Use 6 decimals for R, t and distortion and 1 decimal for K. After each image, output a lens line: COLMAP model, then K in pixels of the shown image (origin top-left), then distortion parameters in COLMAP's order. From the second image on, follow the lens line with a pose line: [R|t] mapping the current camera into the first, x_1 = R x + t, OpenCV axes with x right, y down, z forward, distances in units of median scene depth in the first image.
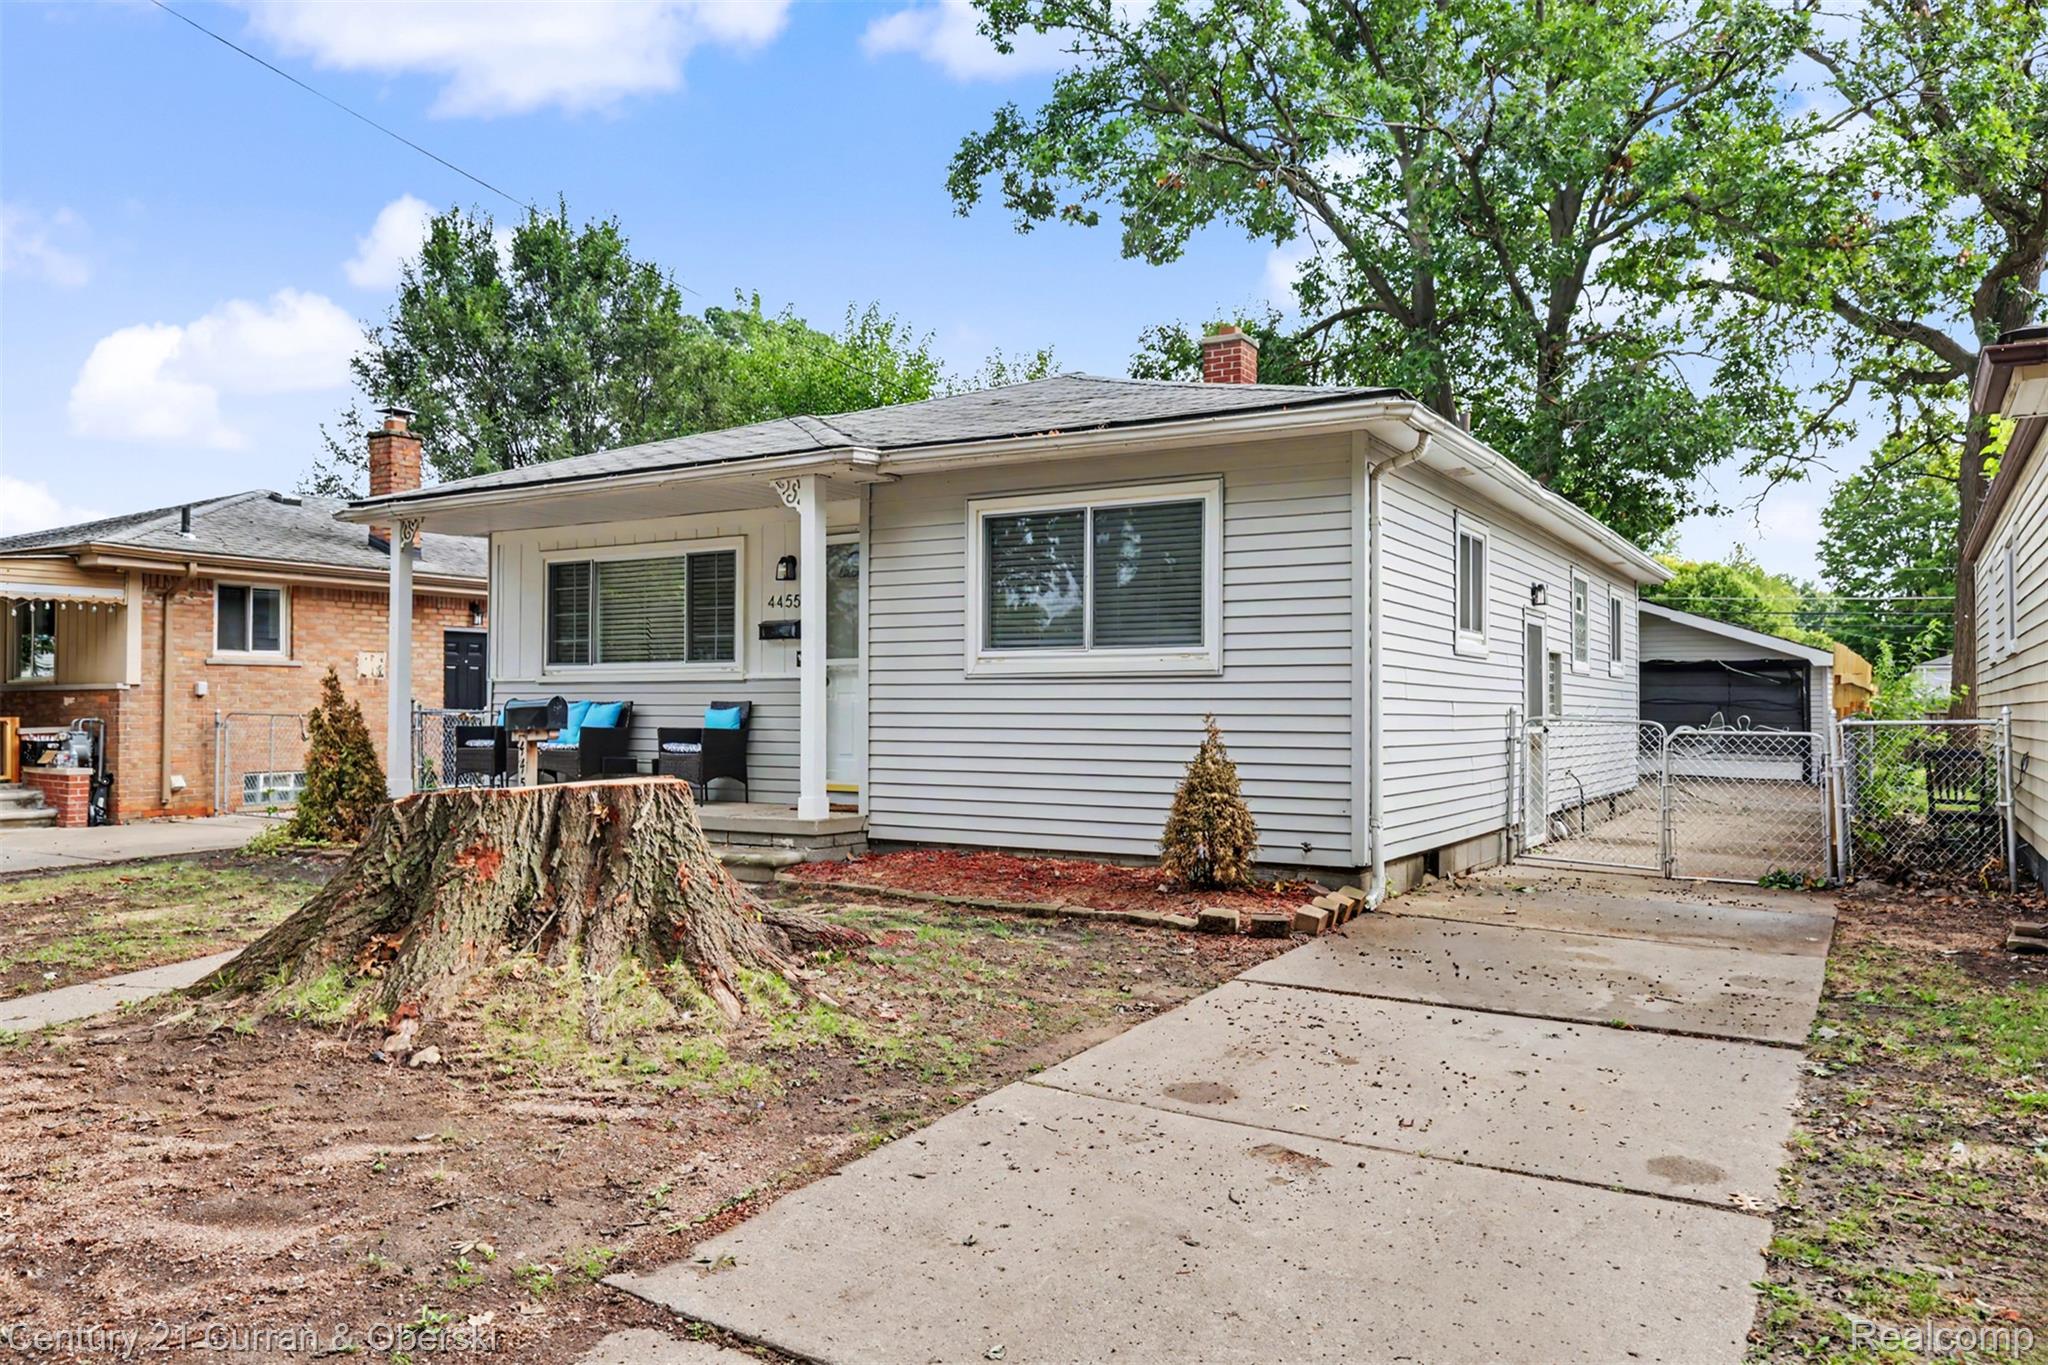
lens RADIAL K [[1444.7, 0, 1028.2], [0, 1444.7, 690.6], [0, 0, 1]] dist [-0.001333, -0.001186]
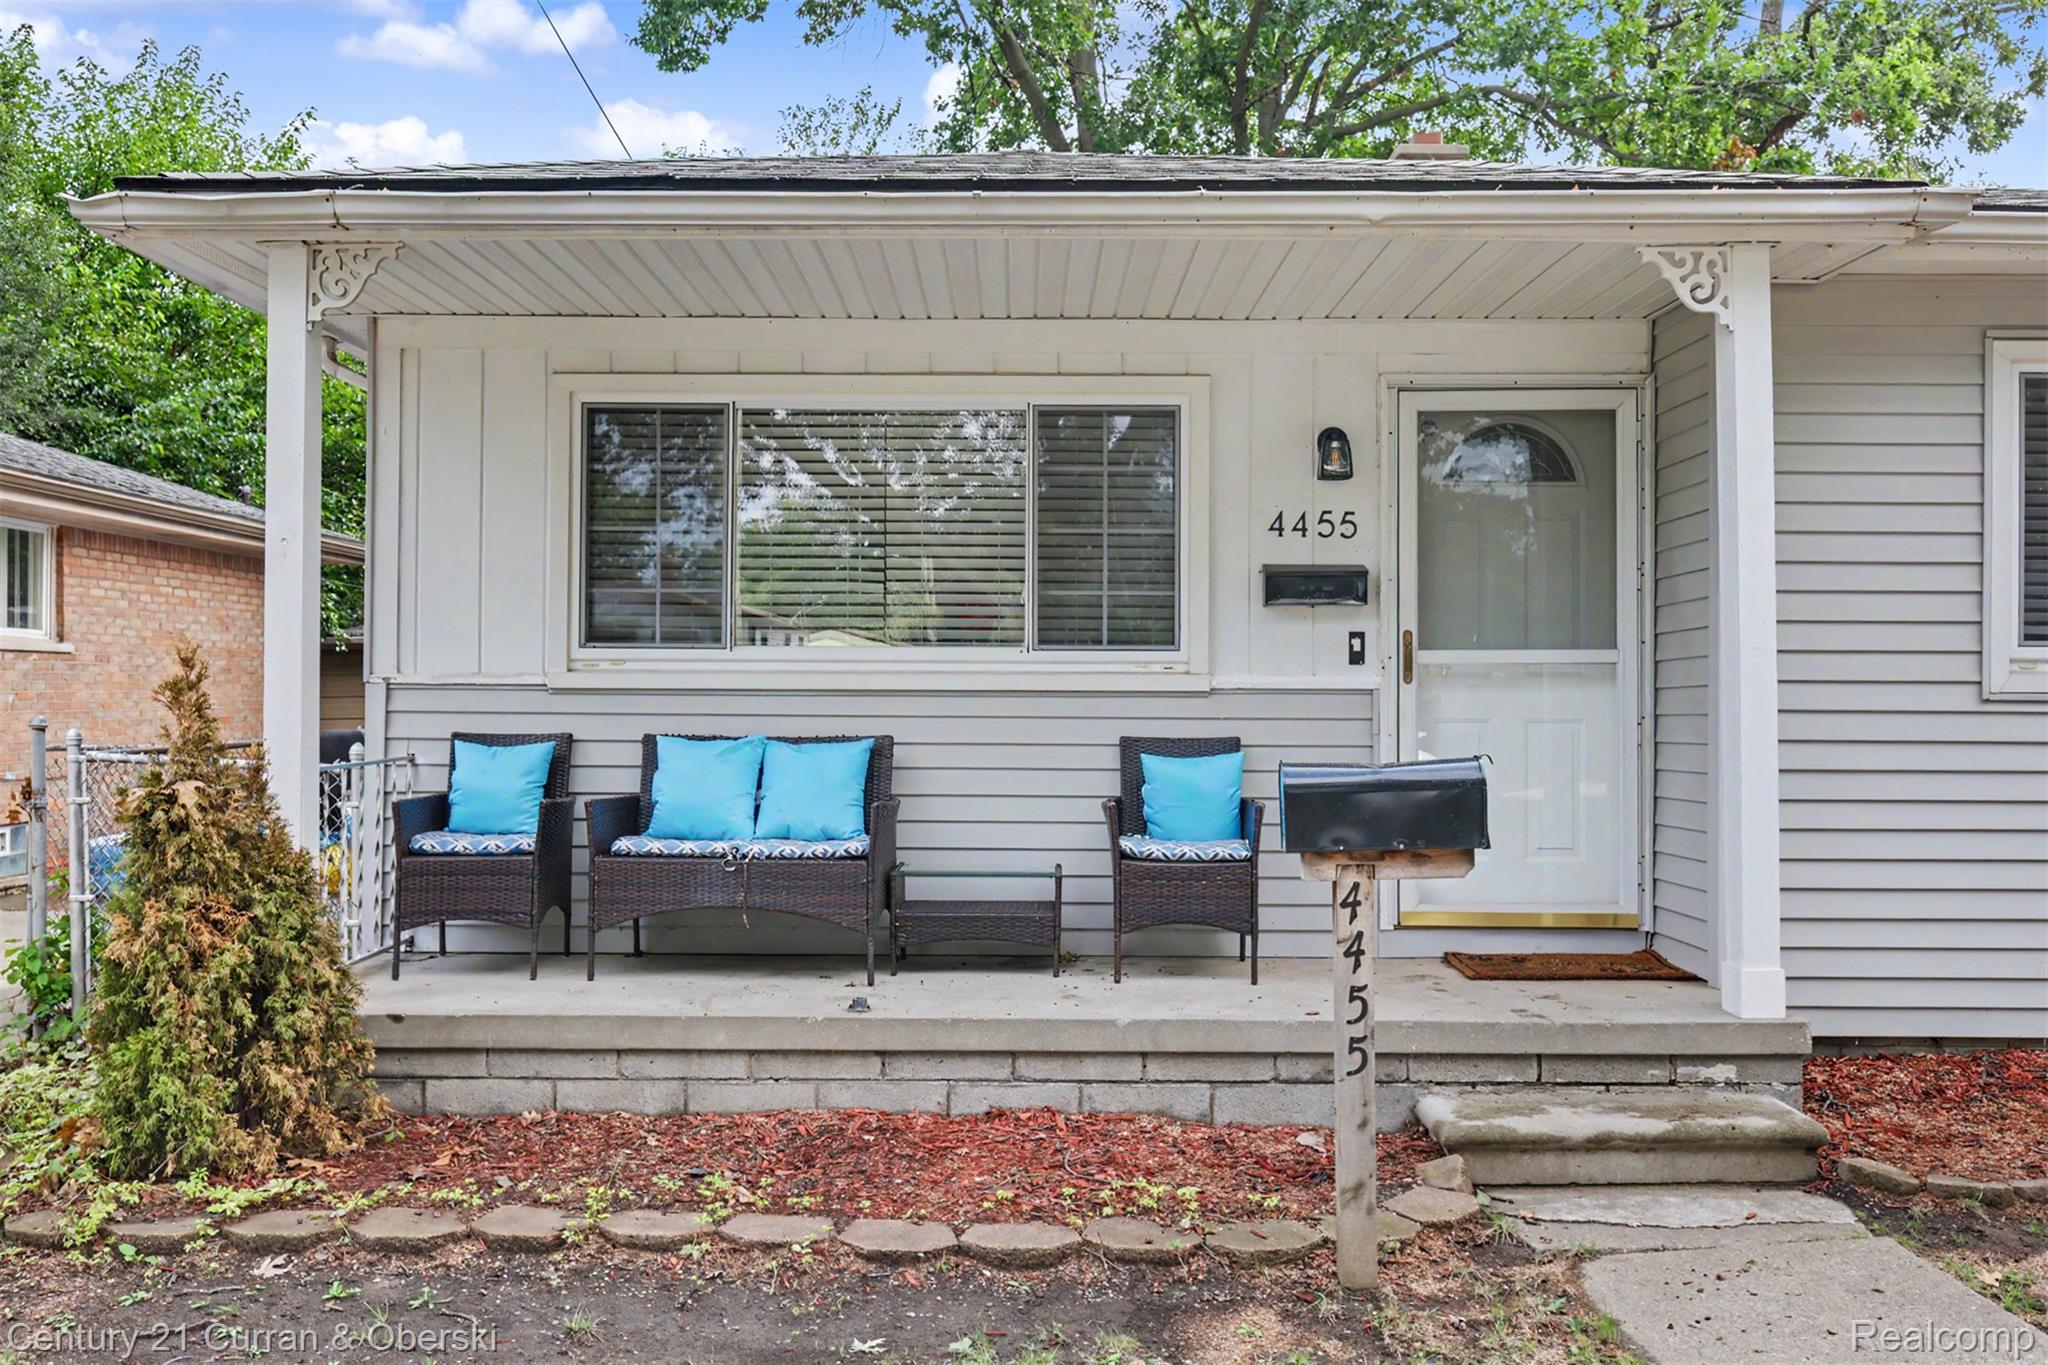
lens RADIAL K [[1698.8, 0, 1024.0], [0, 1698.8, 682.5], [0, 0, 1]] dist [-0.000953, -0.005028]
pose [[0.860025, 0.005012, 0.510227, -0.483285], [-0.010022, 0.999925, 0.007071, -0.012242], [-0.510154, -0.011195, 0.860010, 0.523911]]
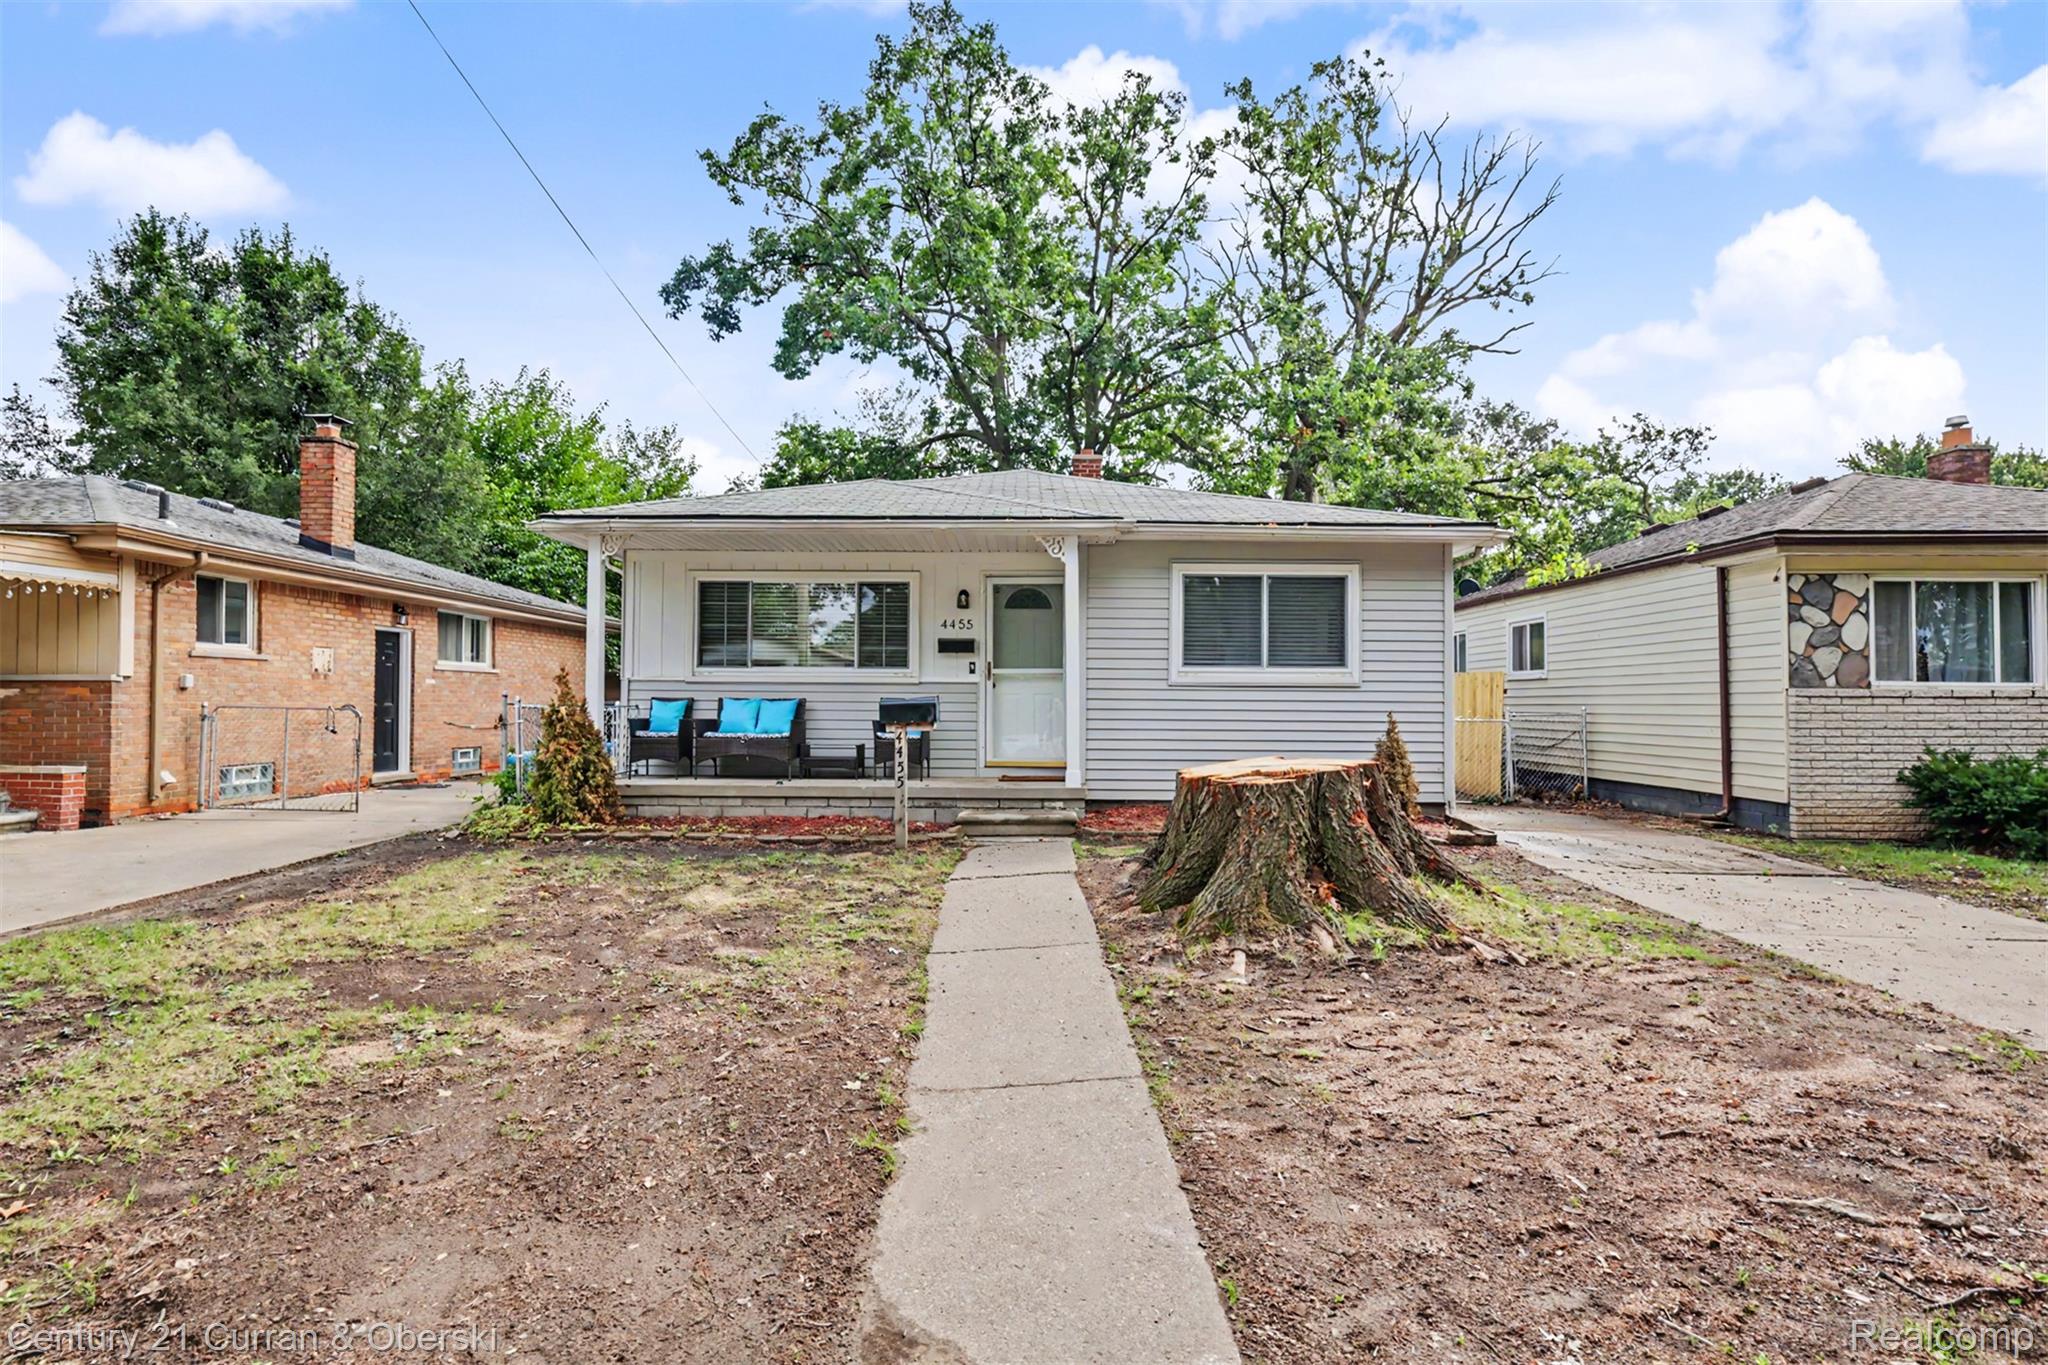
lens RADIAL K [[1010.3, 0, 1026.9], [0, 1010.3, 688.1], [0, 0, 1]] dist [-0.002819, -0.000431]
pose [[0.861560, 0.011747, 0.507519, -0.530504], [-0.011152, 0.999929, -0.004214, -0.000058], [-0.507533, -0.002029, 0.861630, 0.157341]]
